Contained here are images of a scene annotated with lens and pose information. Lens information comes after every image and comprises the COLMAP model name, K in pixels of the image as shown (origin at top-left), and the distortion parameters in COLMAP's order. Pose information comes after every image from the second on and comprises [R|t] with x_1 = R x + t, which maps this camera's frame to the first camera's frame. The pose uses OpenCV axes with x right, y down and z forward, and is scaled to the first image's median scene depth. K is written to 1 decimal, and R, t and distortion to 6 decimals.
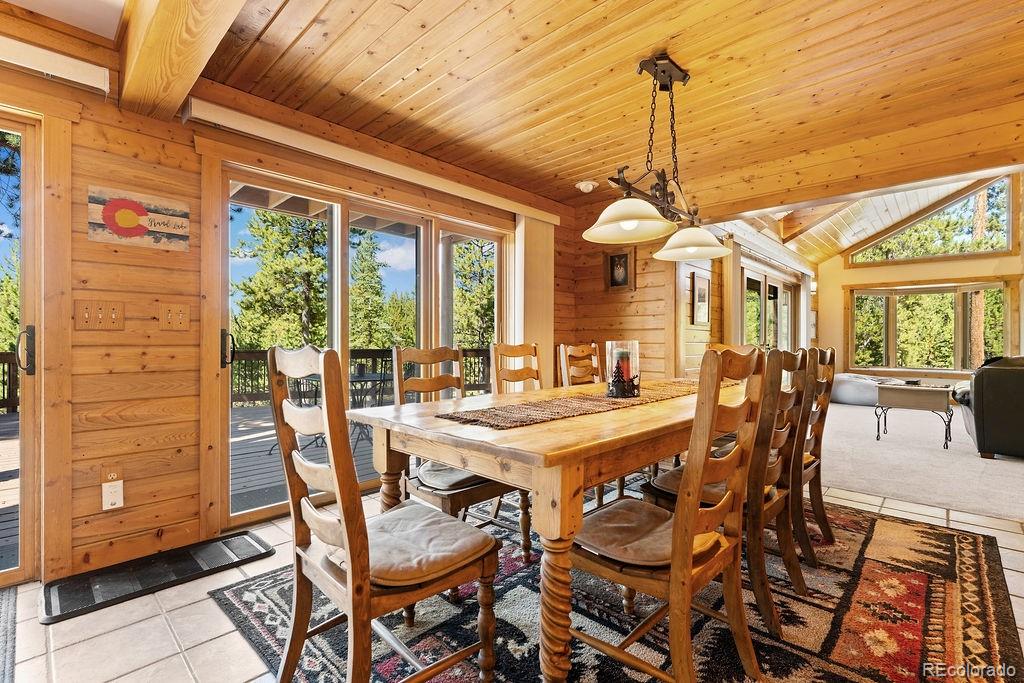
lens RADIAL K [[461.5, 0, 508.5], [0, 461.5, 339.9], [0, 0, 1]] dist [0.000191, -0.001214]
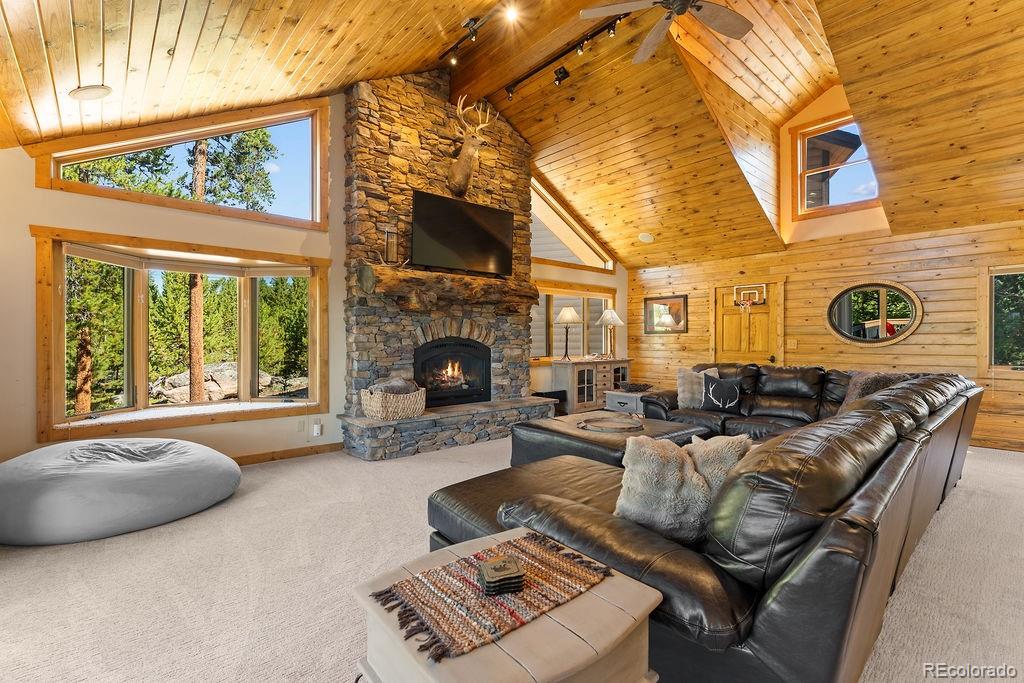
lens RADIAL K [[461.5, 0, 512.5], [0, 461.5, 341.6], [0, 0, 1]] dist [0.000191, -0.001214]
pose [[0.078562, -0.006856, 0.996886, 1.164113], [0.002023, 0.999975, 0.006718, -0.060816], [-0.996907, 0.001489, 0.078574, 1.802348]]
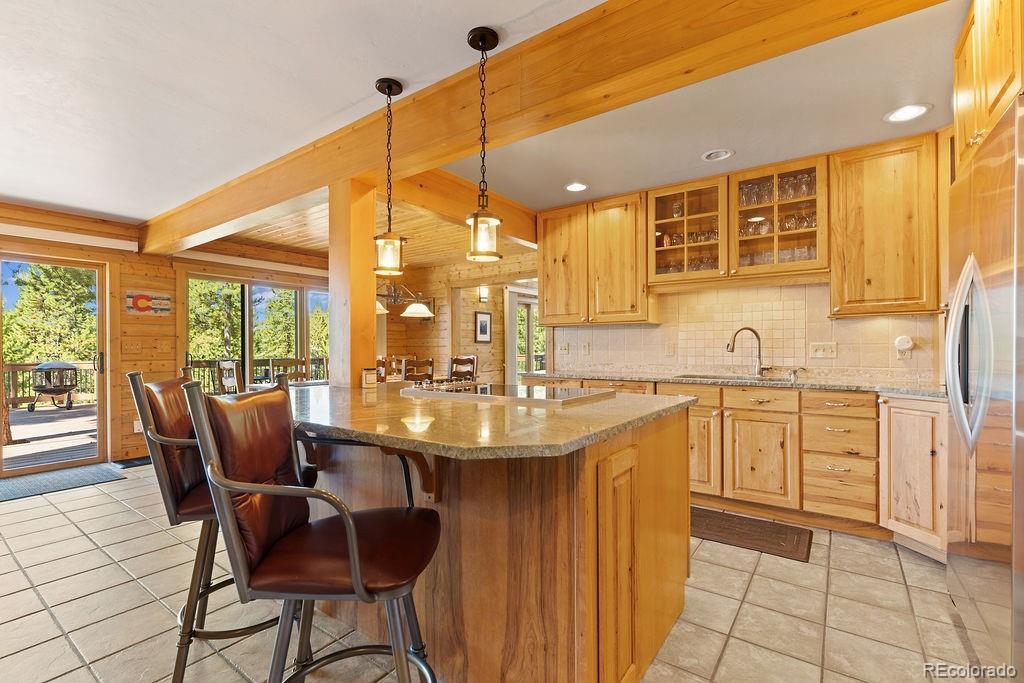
lens RADIAL K [[461.5, 0, 509.2], [0, 461.5, 347.6], [0, 0, 1]] dist [0.000191, -0.001214]
pose [[0.990918, -0.008209, 0.134216, 0.520510], [0.007786, 0.999963, 0.003676, -0.035988], [-0.134241, -0.002598, 0.990945, -1.202898]]
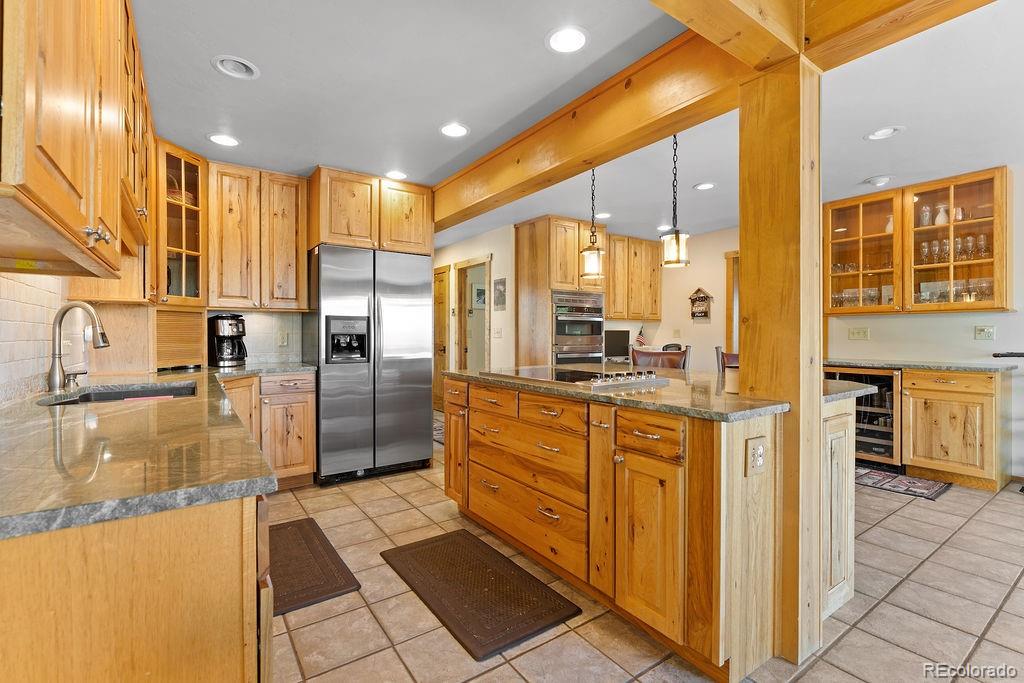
lens RADIAL K [[461.5, 0, 510.8], [0, 461.5, 336.9], [0, 0, 1]] dist [0.000191, -0.001214]
pose [[-0.979973, -0.003727, 0.199097, 0.553717], [-0.002540, 0.999977, 0.006216, -0.036535], [-0.199116, 0.005585, -0.979960, 0.637404]]
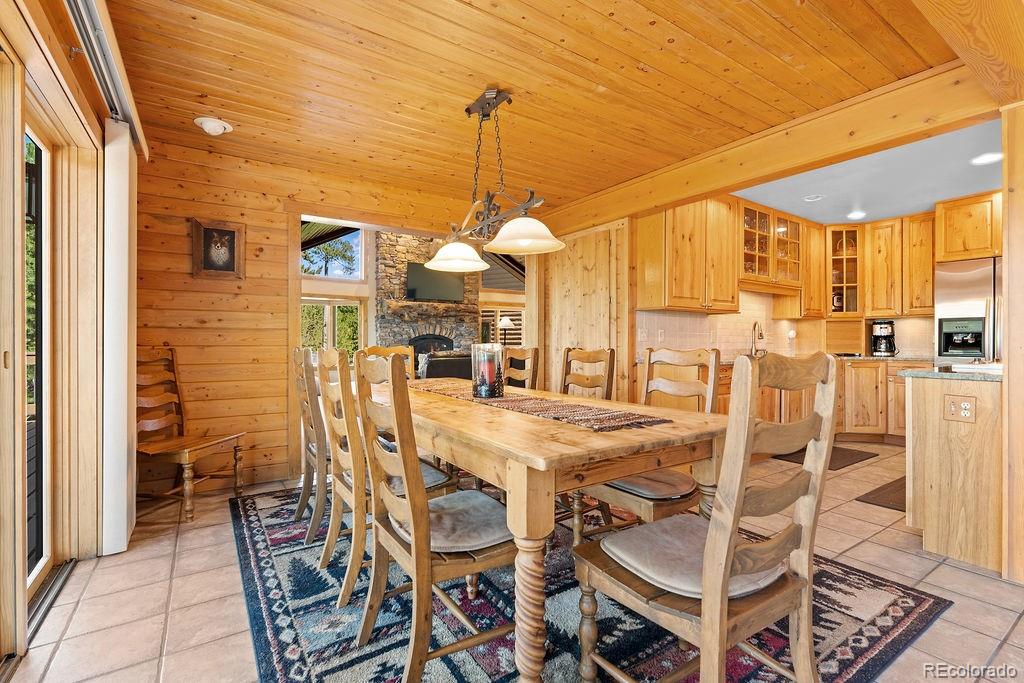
lens RADIAL K [[461.5, 0, 511.3], [0, 461.5, 343.3], [0, 0, 1]] dist [0.000191, -0.001214]
pose [[0.215885, -0.004105, 0.976410, -0.656991], [-0.000798, 0.999990, 0.004381, -0.002505], [-0.976418, -0.001725, 0.215880, 0.615623]]
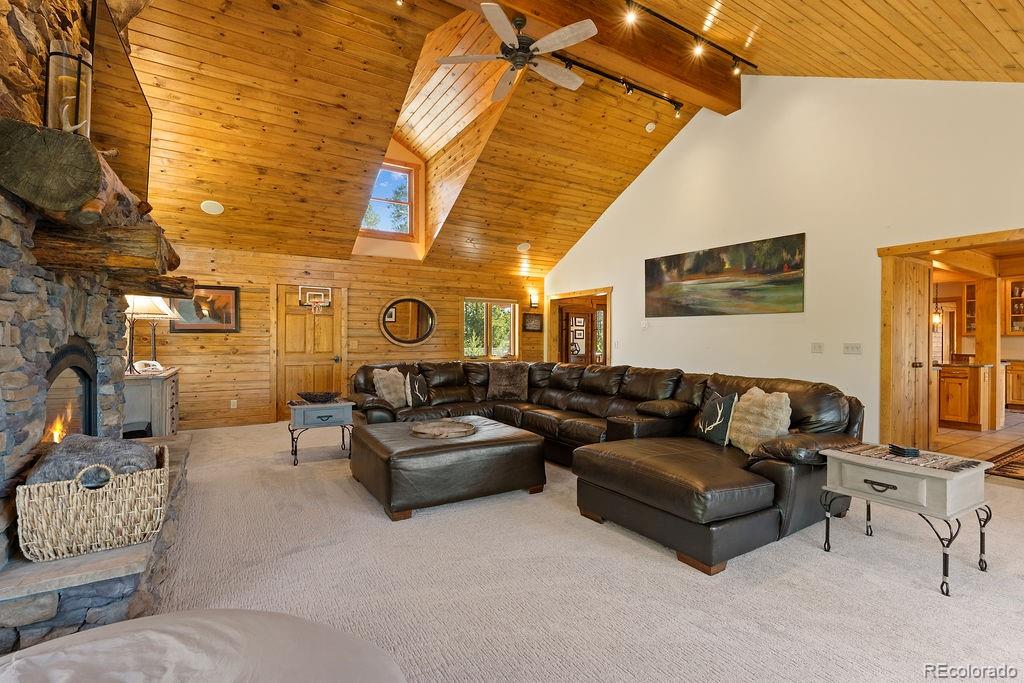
lens RADIAL K [[461.5, 0, 513.1], [0, 461.5, 341.2], [0, 0, 1]] dist [0.000191, -0.001214]
pose [[-0.966985, -0.005280, 0.254778, 2.155776], [-0.005126, 0.999986, 0.001268, -0.058479], [-0.254781, -0.000080, -0.966999, 2.977466]]
